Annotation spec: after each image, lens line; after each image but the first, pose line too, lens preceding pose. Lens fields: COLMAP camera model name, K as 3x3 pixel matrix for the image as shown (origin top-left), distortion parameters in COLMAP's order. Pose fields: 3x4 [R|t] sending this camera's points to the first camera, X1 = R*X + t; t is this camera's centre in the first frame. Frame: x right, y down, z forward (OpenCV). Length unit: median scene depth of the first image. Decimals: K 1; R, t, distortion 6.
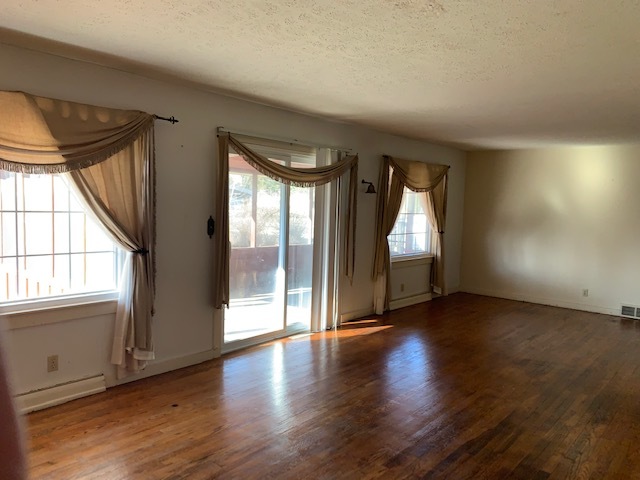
lens RADIAL K [[508.4, 0, 318.4], [0, 508.4, 239.4], [0, 0, 1]] dist [0.069780, -0.013321]
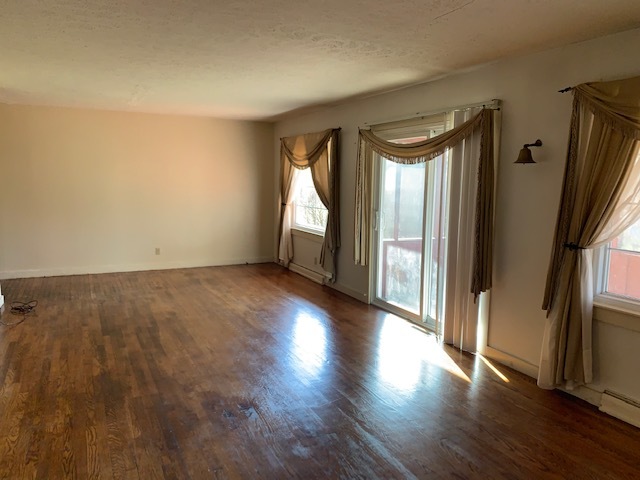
lens RADIAL K [[508.4, 0, 318.5], [0, 508.4, 241.7], [0, 0, 1]] dist [0.069780, -0.013321]
pose [[-0.435429, 0.072730, -0.897280, 1.062874], [-0.095945, 0.987305, 0.126587, -0.077065], [0.895096, 0.141209, -0.422923, 1.510344]]
